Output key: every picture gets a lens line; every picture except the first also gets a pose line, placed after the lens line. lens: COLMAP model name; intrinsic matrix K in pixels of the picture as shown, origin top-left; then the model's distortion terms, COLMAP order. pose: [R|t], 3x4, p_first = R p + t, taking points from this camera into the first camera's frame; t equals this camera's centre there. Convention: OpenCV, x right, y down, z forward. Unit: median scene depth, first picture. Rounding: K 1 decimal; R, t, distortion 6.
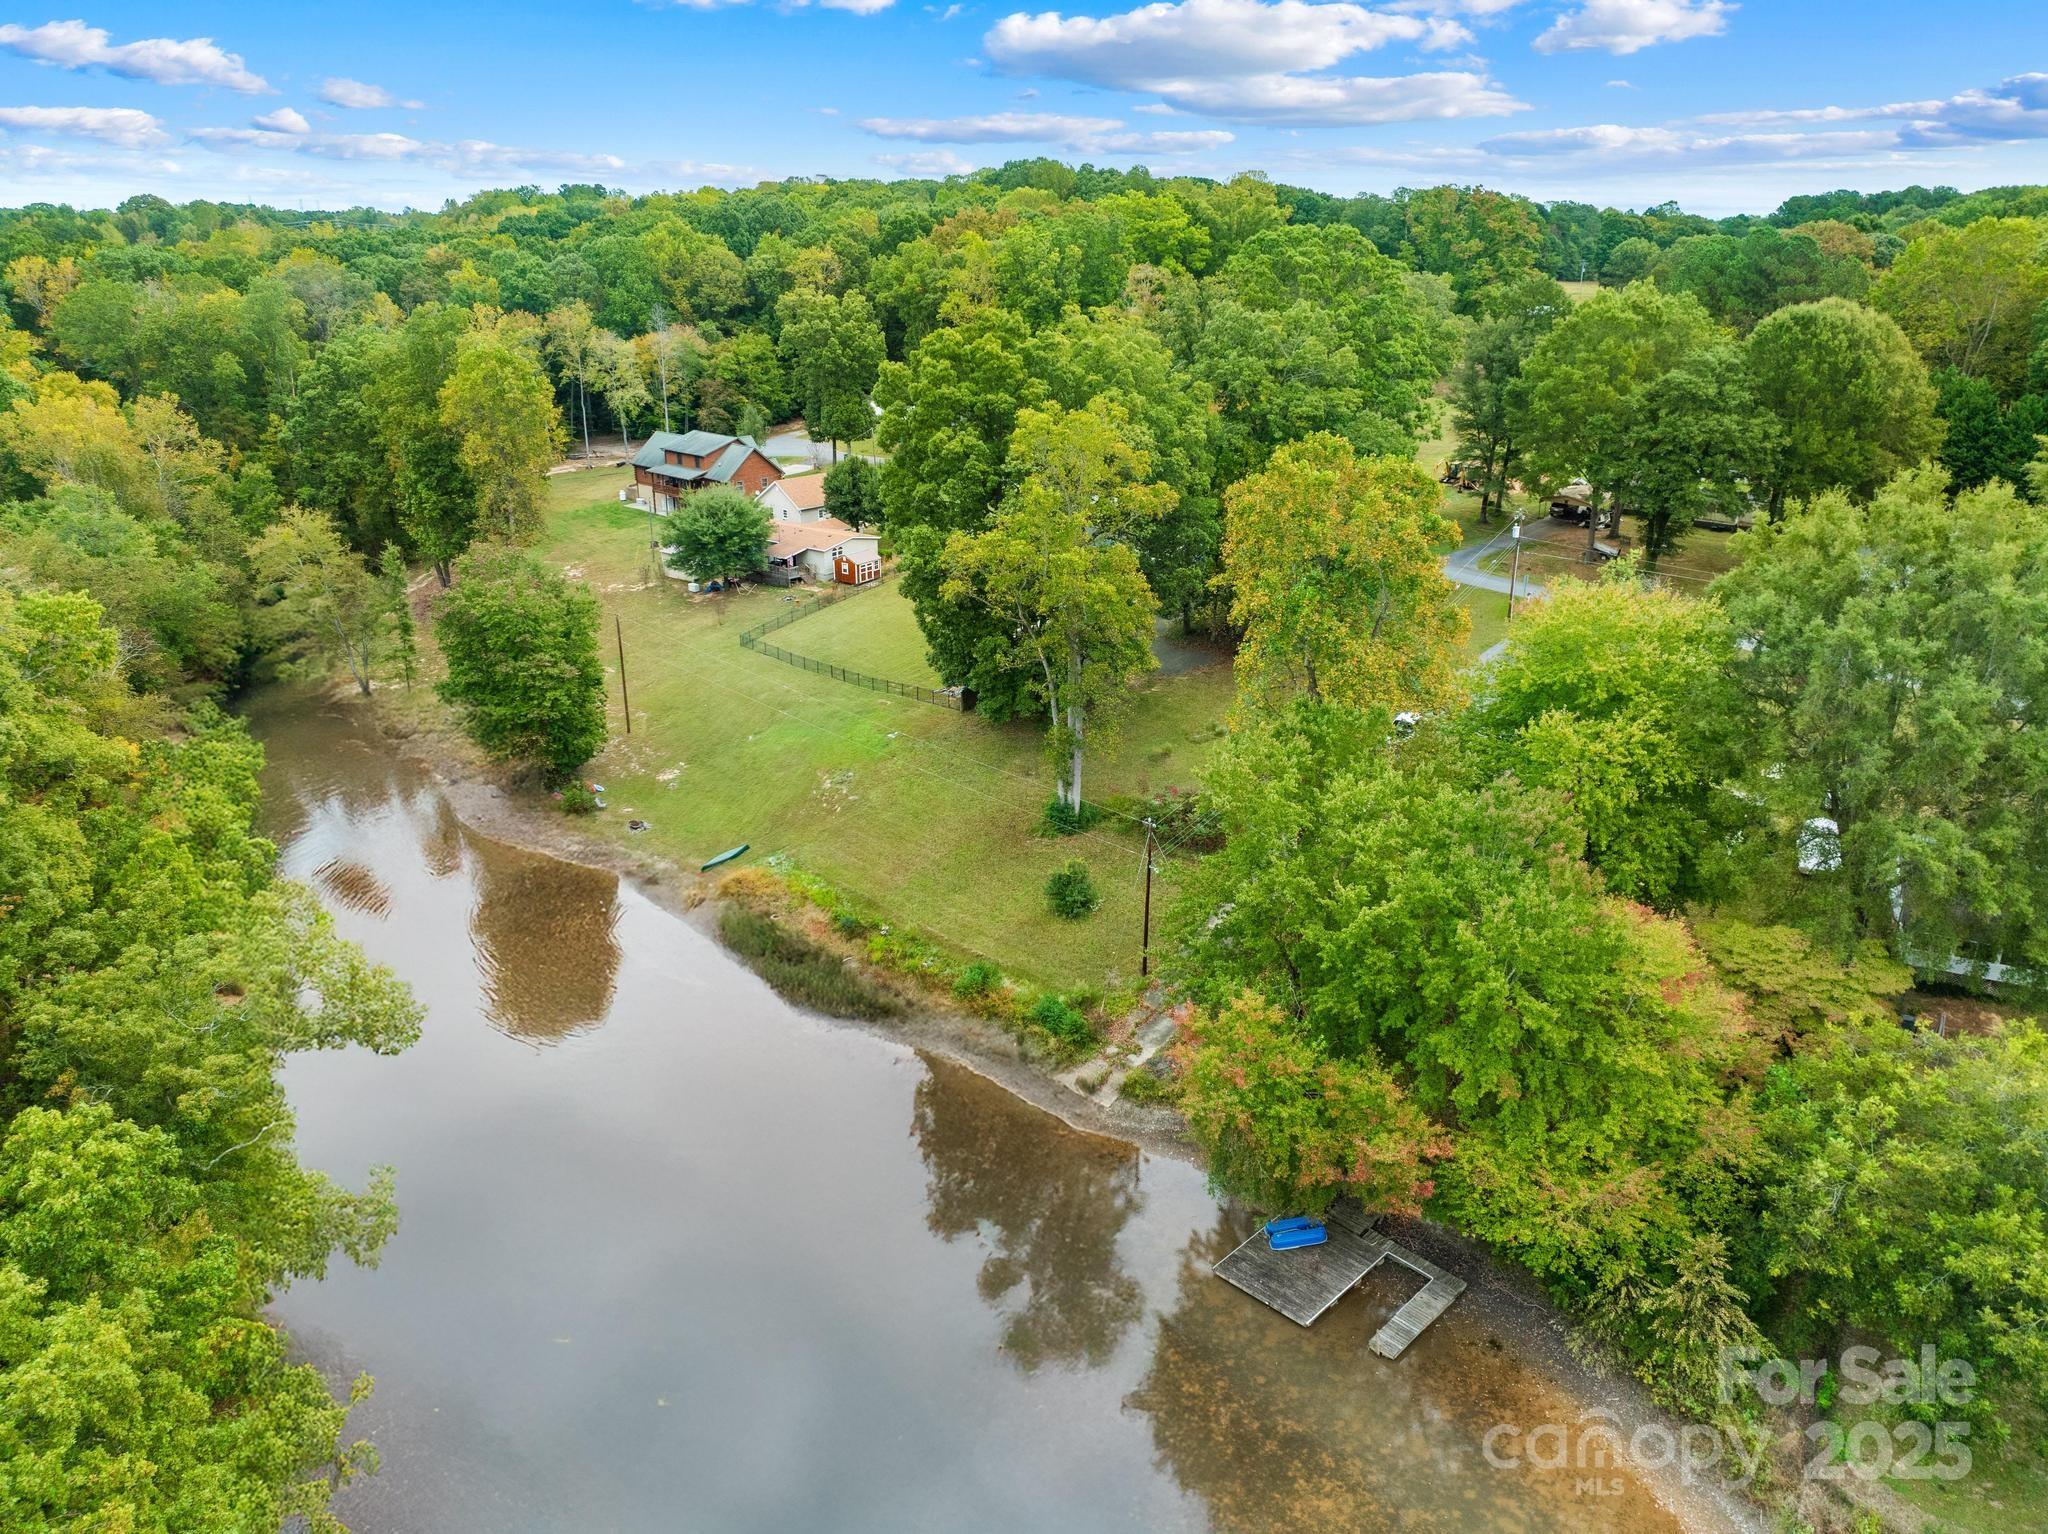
lens RADIAL K [[1439.3, 0, 1024.0], [0, 1439.3, 767.0], [0, 0, 1]] dist [-0.042892, 0.001326]
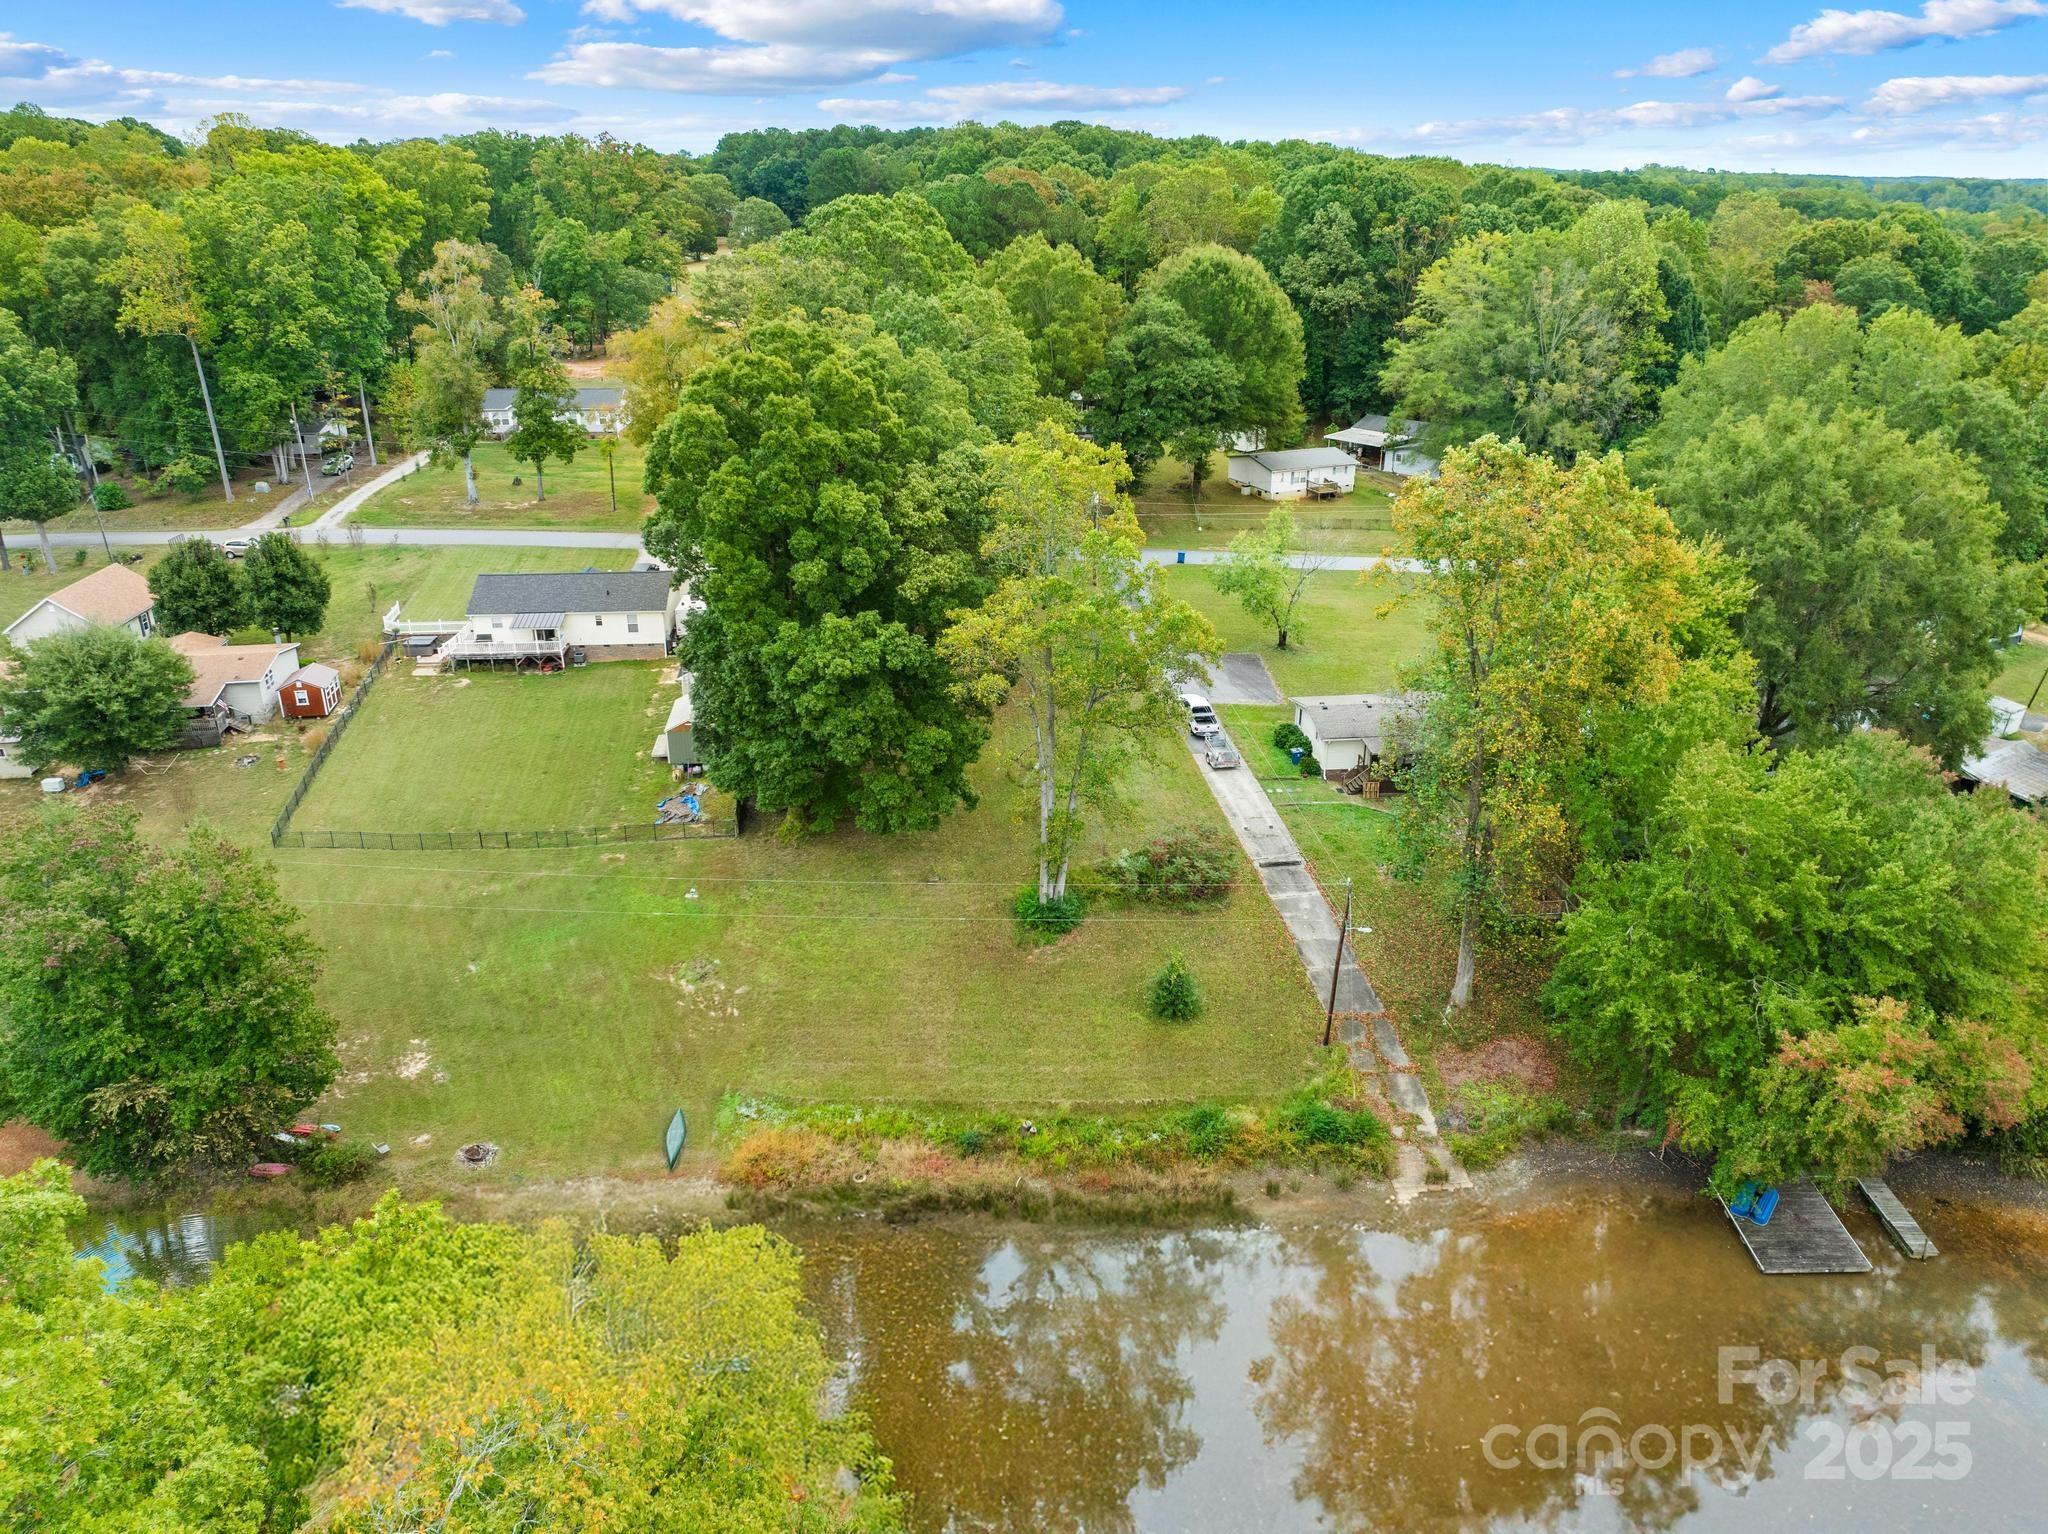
lens RADIAL K [[1439.3, 0, 1024.0], [0, 1439.3, 767.0], [0, 0, 1]] dist [-0.042892, 0.001326]
pose [[0.708442, -0.278816, 0.648361, -0.349515], [0.253502, 0.957879, 0.134926, -0.114482], [-0.658671, 0.068774, 0.749282, 0.255104]]
